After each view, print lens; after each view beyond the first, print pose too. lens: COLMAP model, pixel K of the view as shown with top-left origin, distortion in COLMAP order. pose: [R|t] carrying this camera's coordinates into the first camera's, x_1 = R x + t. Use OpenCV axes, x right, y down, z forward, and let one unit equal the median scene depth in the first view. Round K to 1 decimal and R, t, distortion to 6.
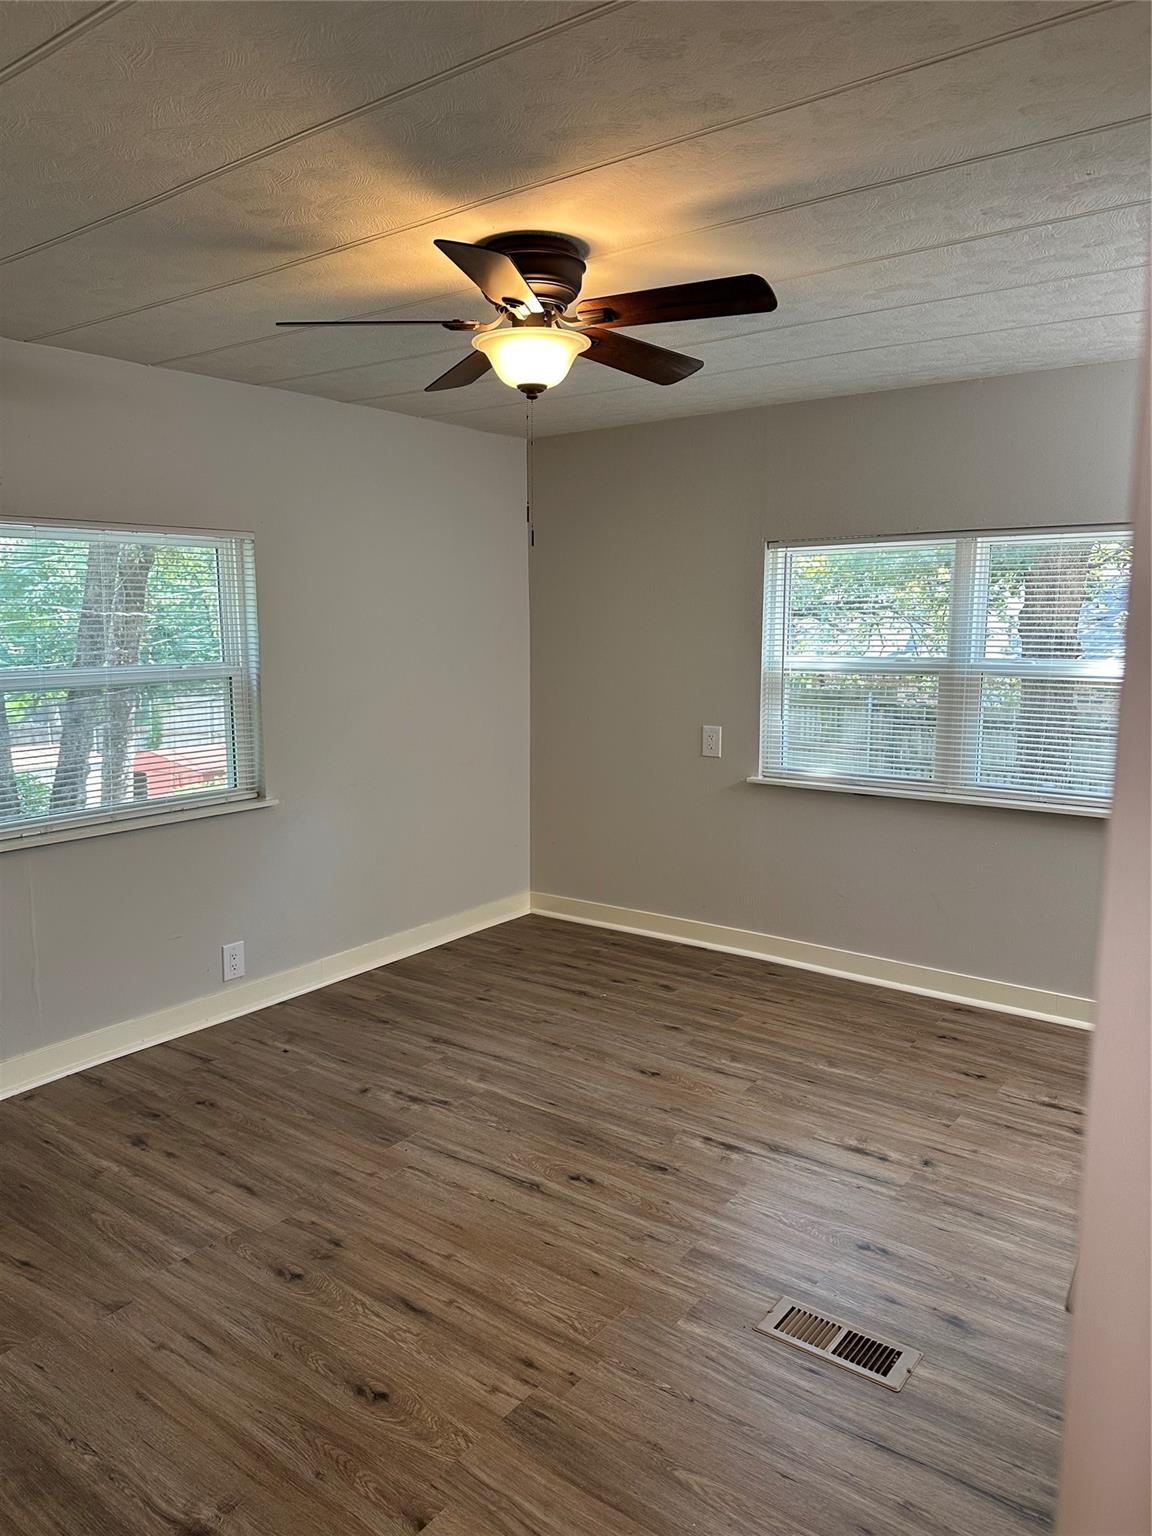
lens RADIAL K [[1059.0, 0, 576.0], [0, 1059.0, 768.0], [0, 0, 1]] dist [0.056189, -0.038800]
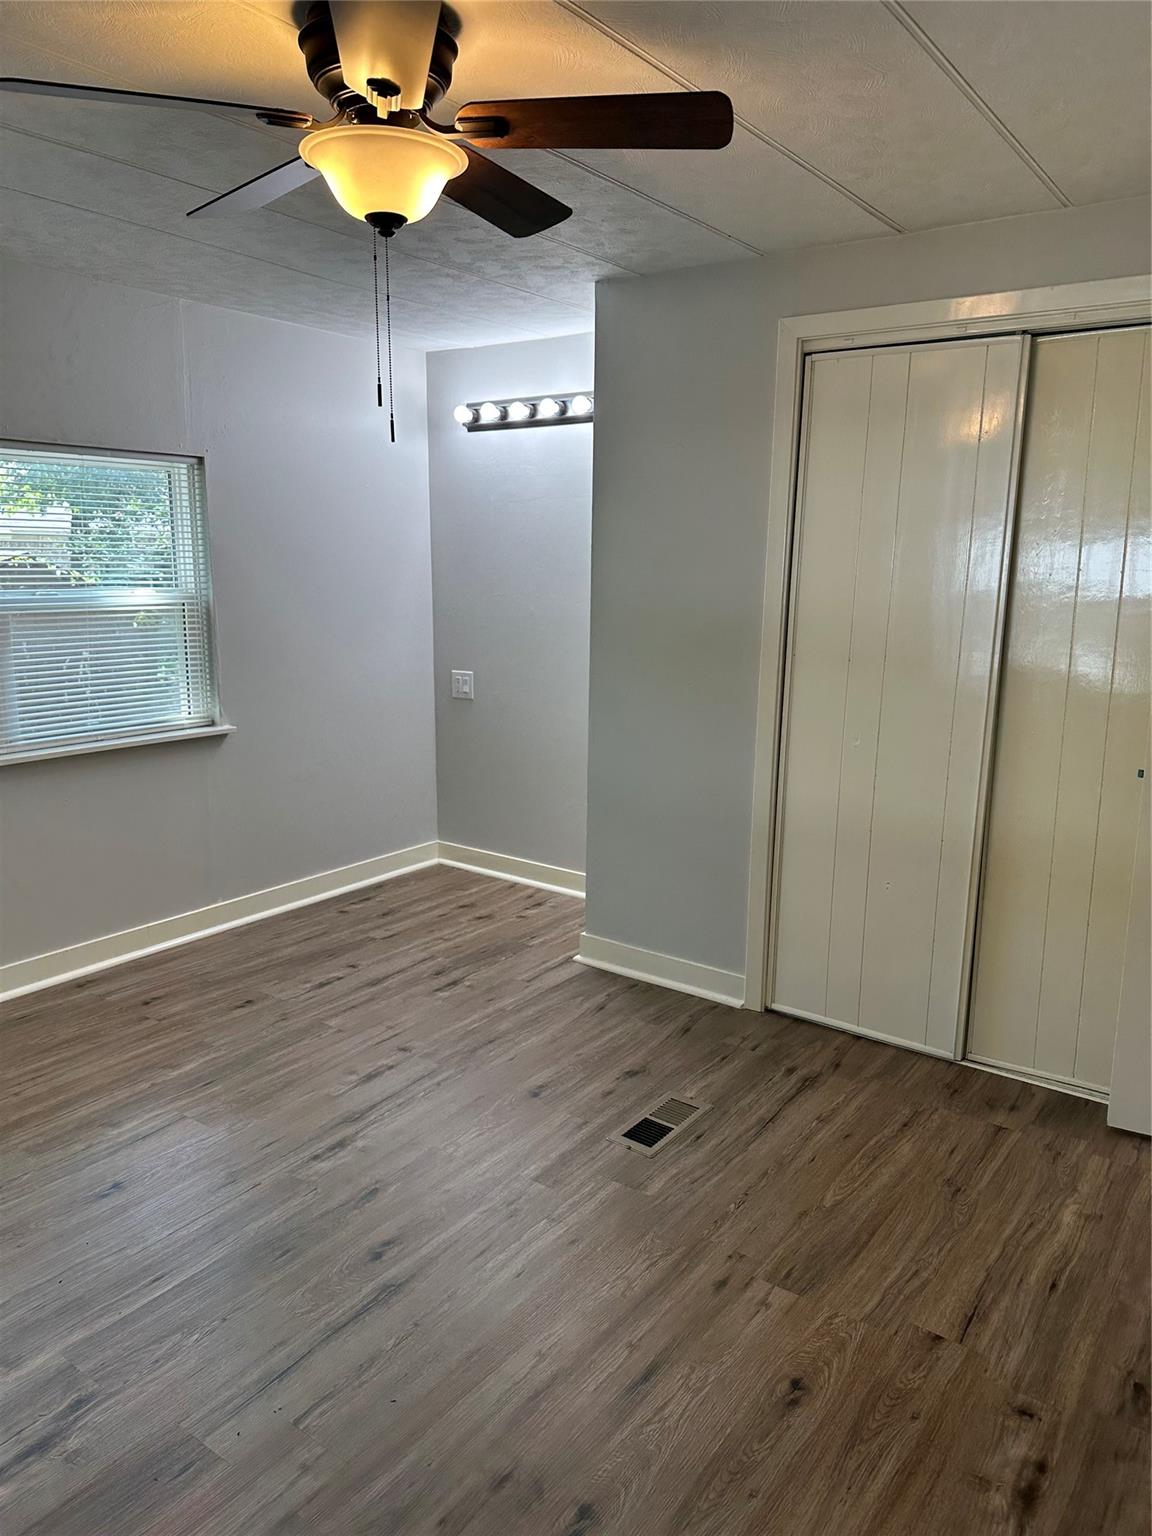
lens RADIAL K [[1070.2, 0, 570.6], [0, 1070.2, 777.8], [0, 0, 1]] dist [0.039704, -0.035624]
pose [[0.009075, -0.207162, 0.978265, -0.664171], [0.135880, 0.969486, 0.204042, -0.098234], [-0.990684, 0.131074, 0.036948, 0.728277]]
